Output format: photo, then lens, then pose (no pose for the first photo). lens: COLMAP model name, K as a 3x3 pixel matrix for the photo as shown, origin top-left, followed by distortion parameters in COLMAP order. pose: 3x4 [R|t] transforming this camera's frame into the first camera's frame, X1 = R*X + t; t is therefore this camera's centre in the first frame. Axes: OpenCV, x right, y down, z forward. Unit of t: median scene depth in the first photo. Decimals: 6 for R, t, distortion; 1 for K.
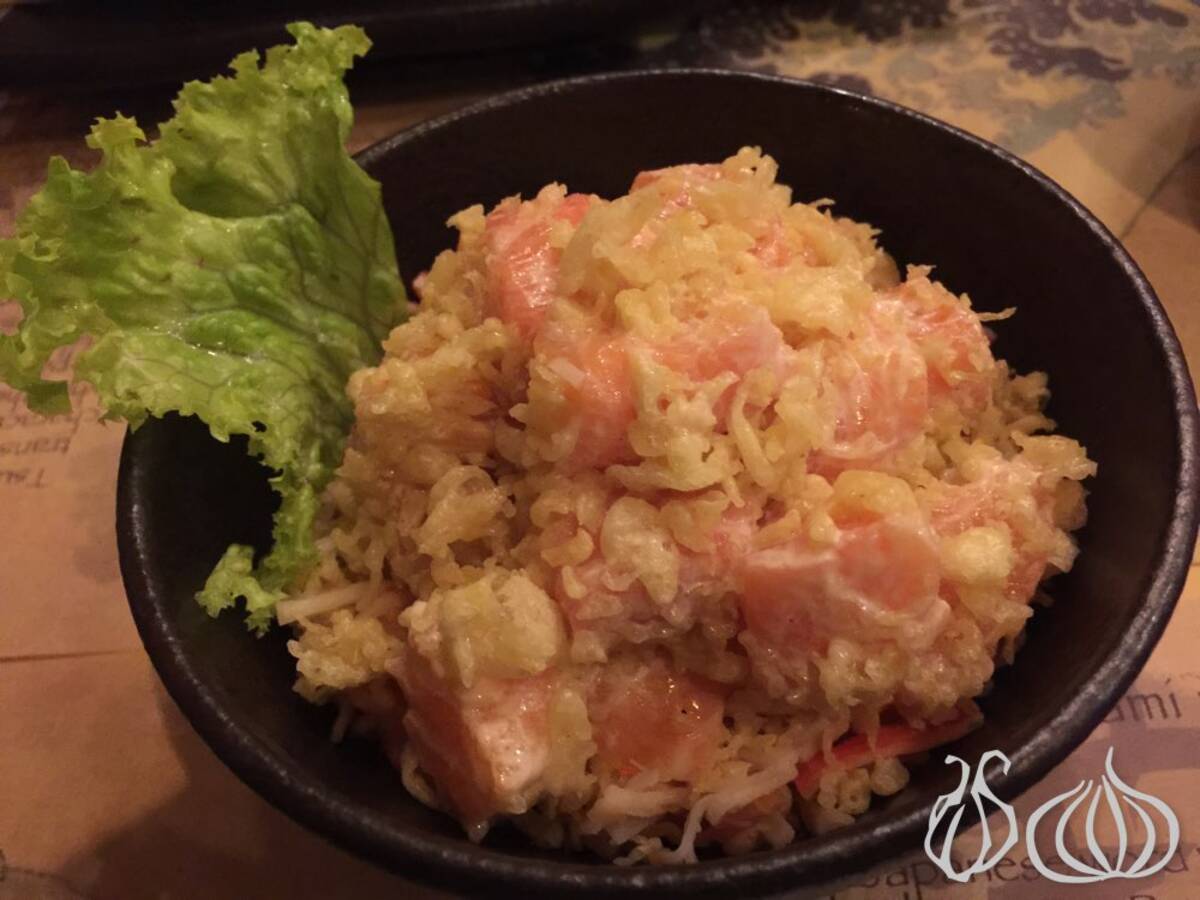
lens RADIAL K [[1066.8, 0, 590.4], [0, 1066.8, 441.2], [0, 0, 1]] dist [0.081183, -0.162187]
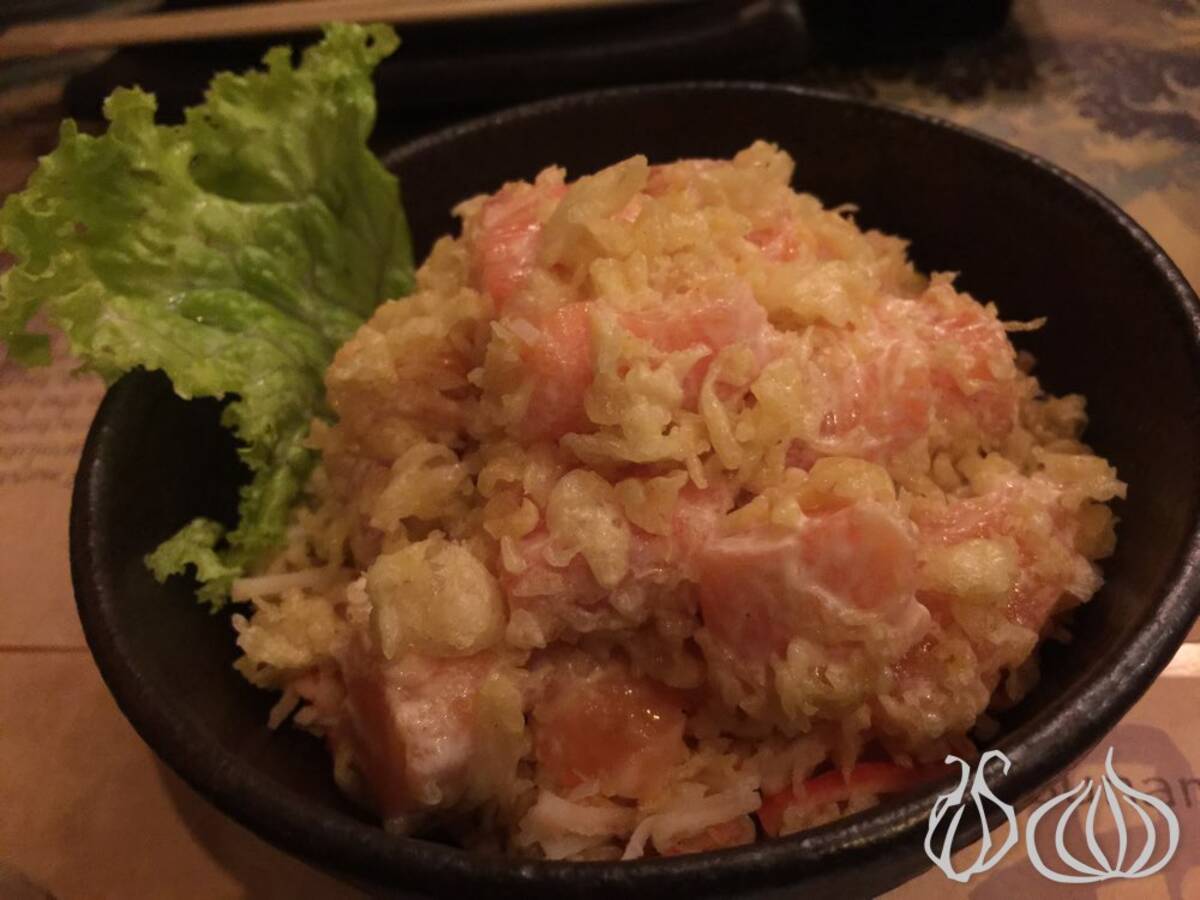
lens RADIAL K [[1066.8, 0, 599.3], [0, 1066.8, 452.1], [0, 0, 1]] dist [0.081183, -0.162187]
pose [[0.992533, 0.060548, -0.105891, 0.133028], [-0.070634, 0.993040, -0.094248, 0.110799], [0.099447, 0.101024, 0.989901, 0.075469]]
